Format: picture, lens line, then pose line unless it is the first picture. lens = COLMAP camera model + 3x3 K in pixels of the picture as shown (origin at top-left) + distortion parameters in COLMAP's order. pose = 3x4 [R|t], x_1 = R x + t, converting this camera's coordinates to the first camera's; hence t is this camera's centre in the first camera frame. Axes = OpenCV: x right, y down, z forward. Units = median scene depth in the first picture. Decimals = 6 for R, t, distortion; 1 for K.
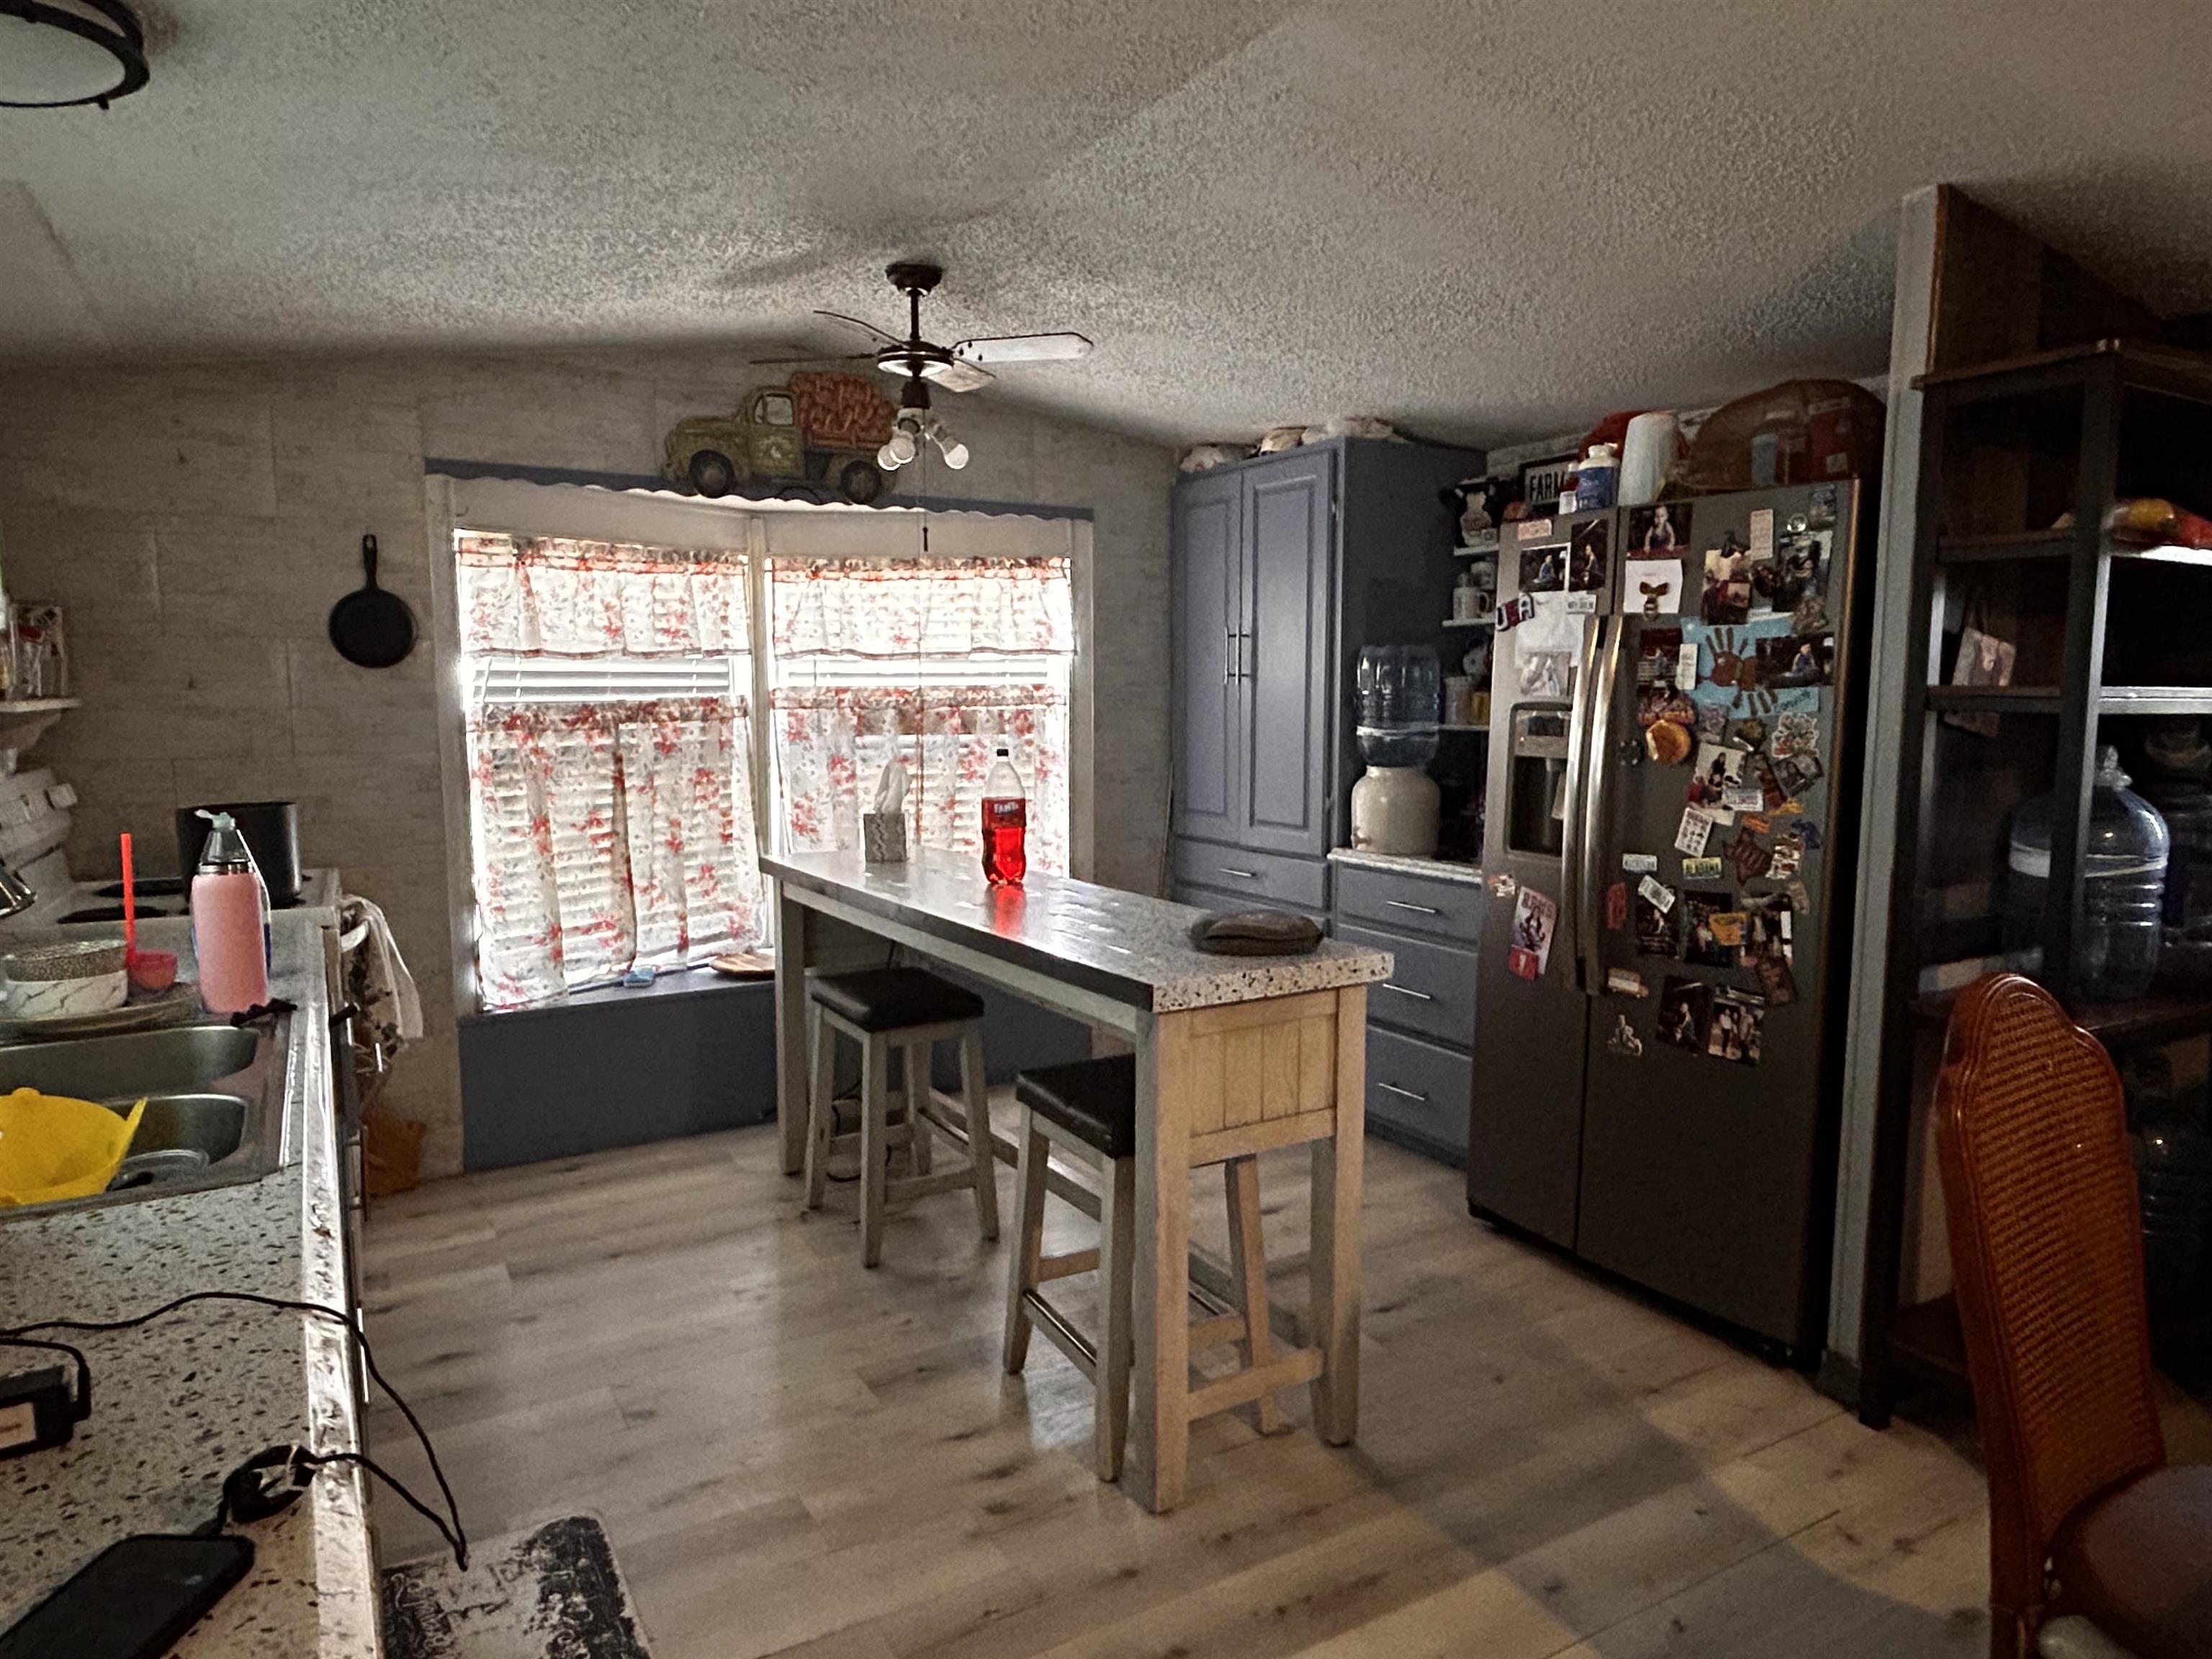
lens RADIAL K [[1367.5, 0, 1088.9], [0, 1367.5, 830.1], [0, 0, 1]] dist [0.001692, -0.005604]
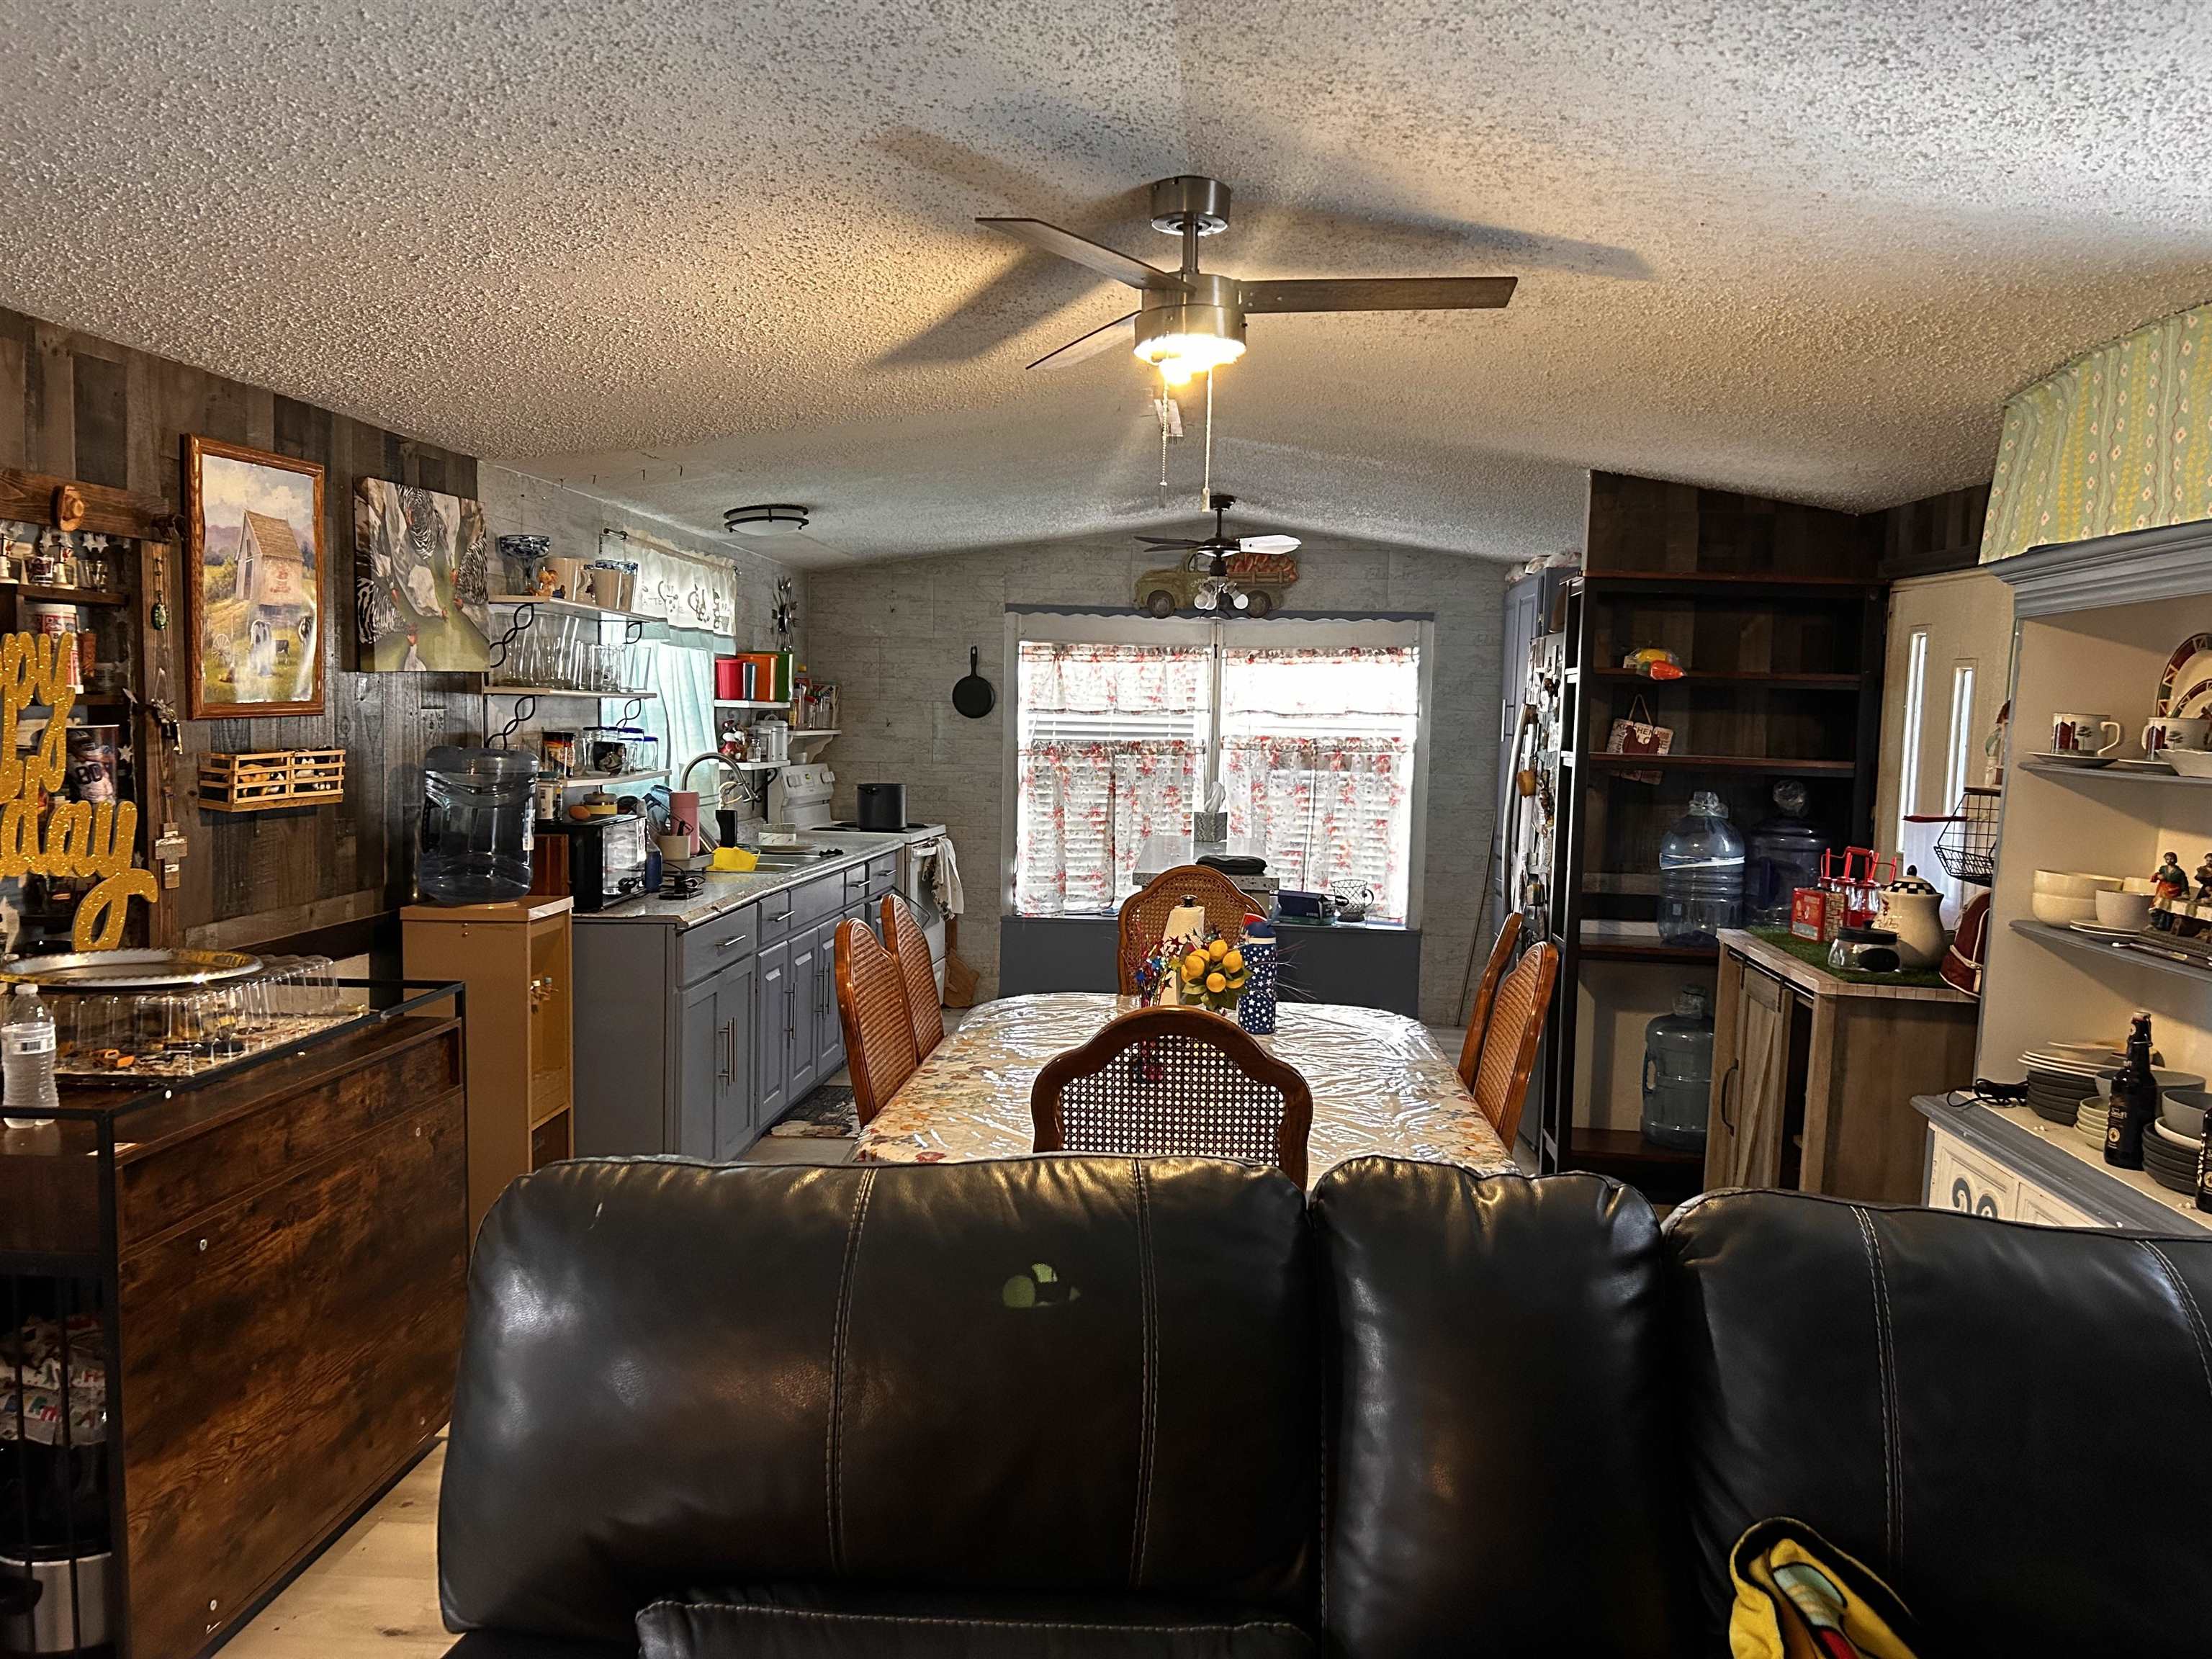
lens RADIAL K [[1657.1, 0, 1099.9], [0, 1657.1, 839.0], [0, 0, 1]] dist [0.043126, -0.024934]
pose [[0.824382, 0.062648, -0.562557, 0.758537], [-0.084748, 0.996315, -0.013238, 0.049908], [0.559654, 0.058589, 0.826653, -0.632585]]
